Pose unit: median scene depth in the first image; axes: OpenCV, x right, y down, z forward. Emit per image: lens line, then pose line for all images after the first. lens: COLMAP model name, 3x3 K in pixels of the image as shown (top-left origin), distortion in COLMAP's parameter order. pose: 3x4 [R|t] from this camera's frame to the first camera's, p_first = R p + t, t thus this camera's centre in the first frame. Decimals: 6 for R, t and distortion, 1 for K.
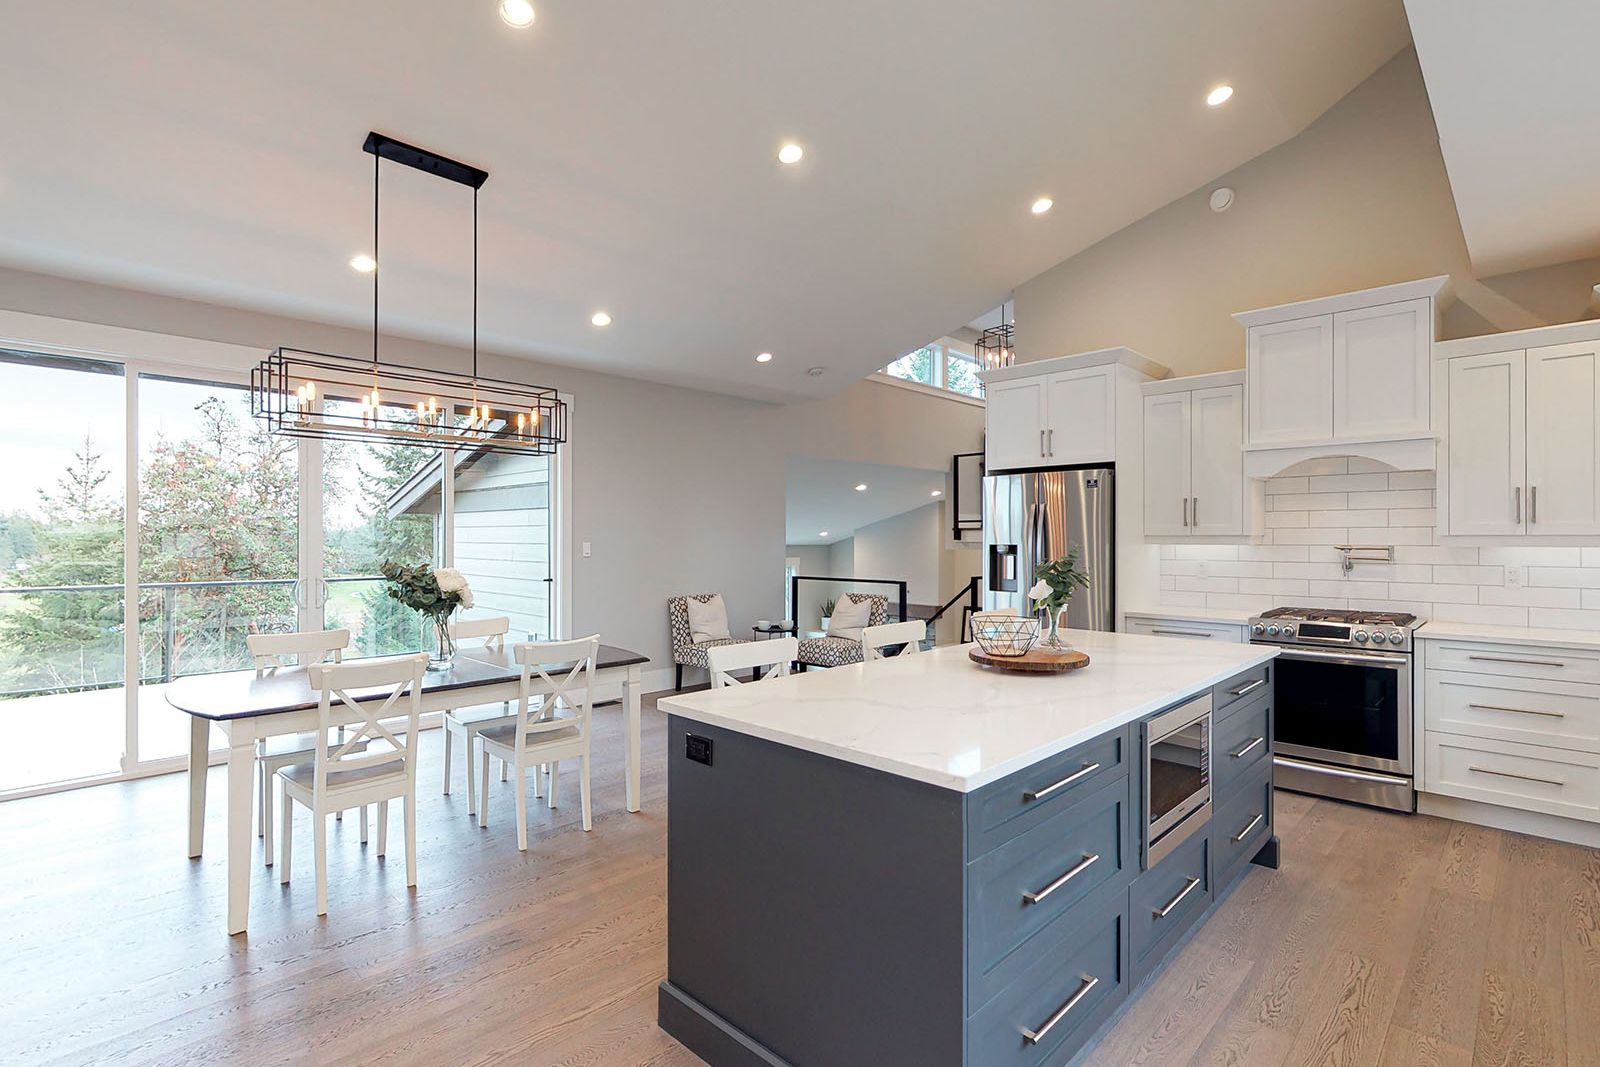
lens RADIAL K [[764.2, 0, 800.0], [0, 764.2, 533.5], [0, 0, 1]] dist [0.002780, -0.000546]
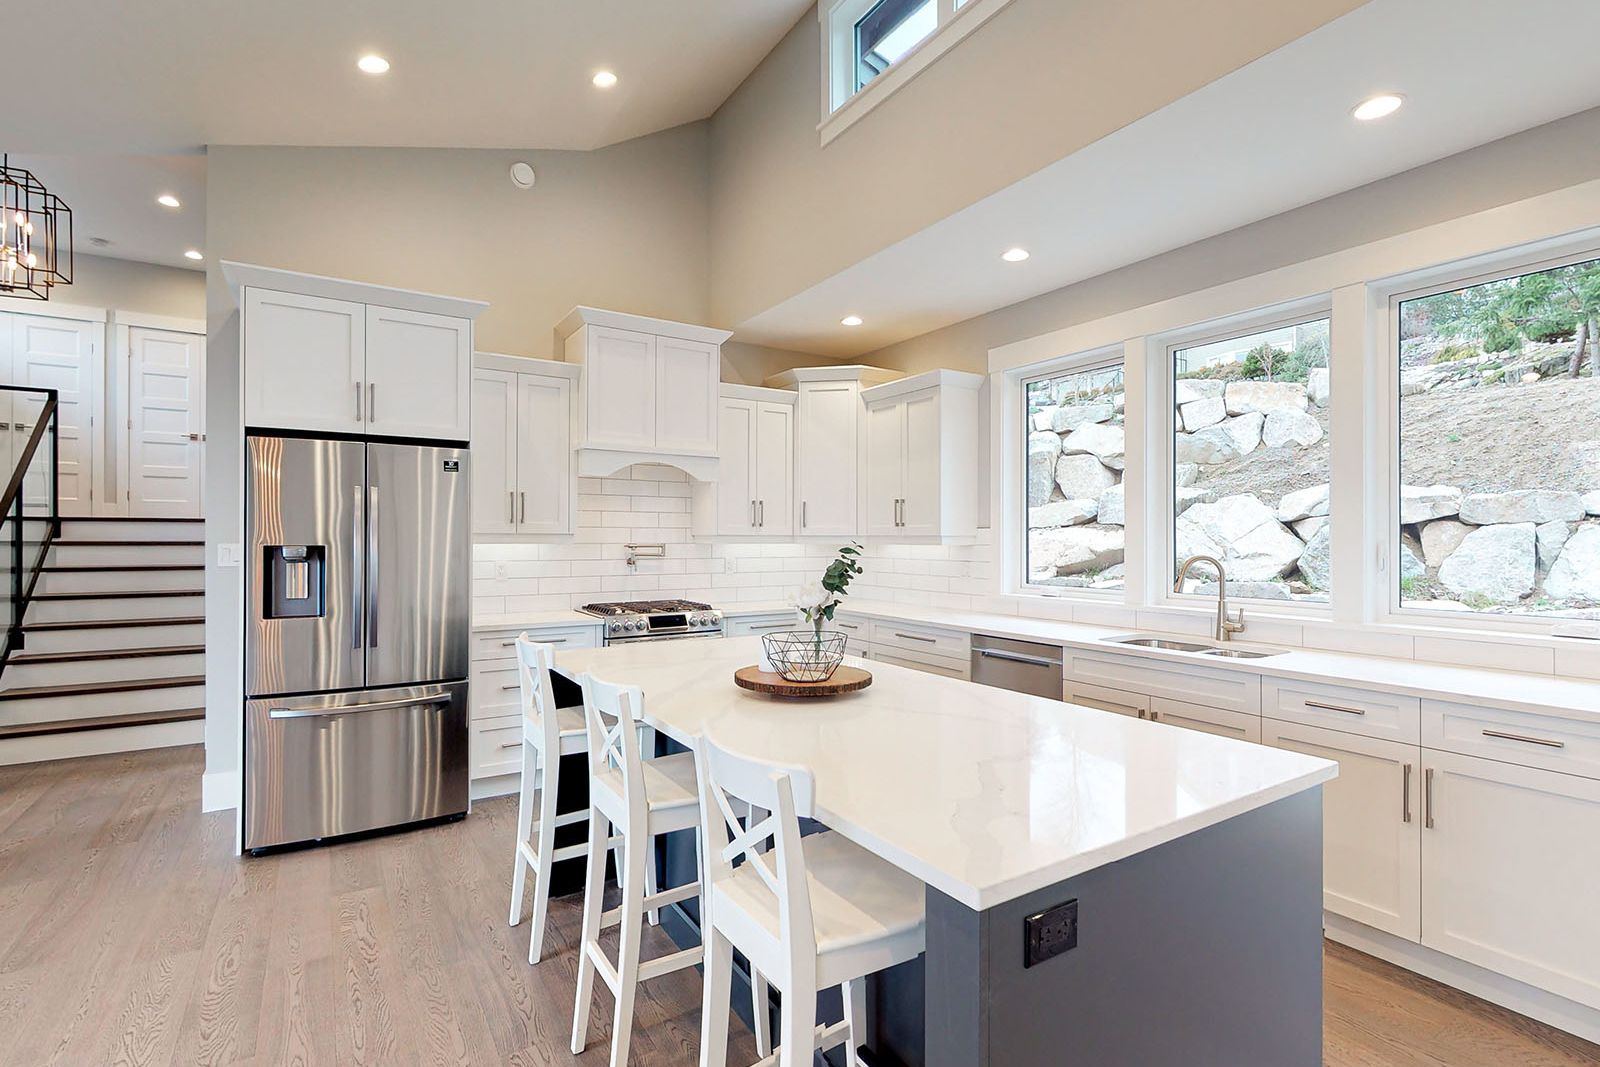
lens RADIAL K [[764.2, 0, 800.0], [0, 764.2, 533.5], [0, 0, 1]] dist [0.002780, -0.000546]
pose [[0.225574, 0.004313, 0.974216, -0.317109], [-0.009513, 0.999952, -0.002224, 0.001444], [-0.974179, -0.008766, 0.225605, 0.514989]]
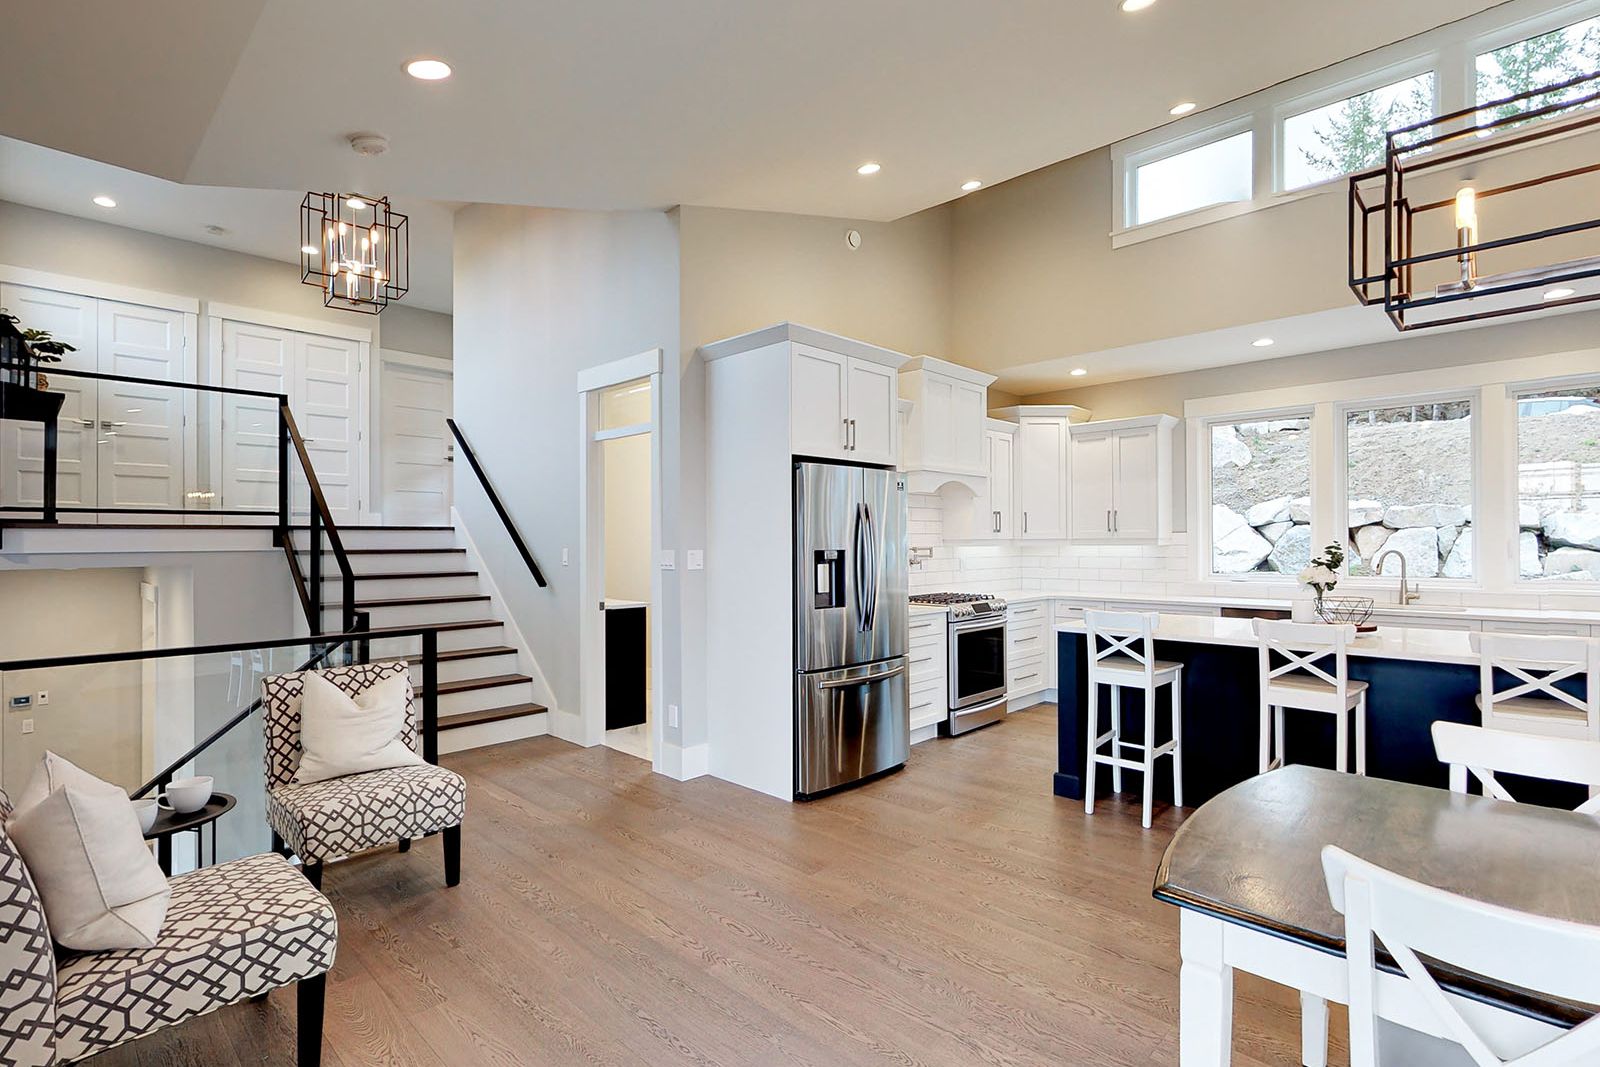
lens RADIAL K [[789.1, 0, 800.0], [0, 789.1, 533.5], [0, 0, 1]] dist [-0.000996, 0.000232]
pose [[-0.027708, 0.008051, 0.999584, -0.673433], [-0.002620, 0.999964, -0.008127, 0.004135], [-0.999613, -0.002844, -0.027686, 1.249610]]
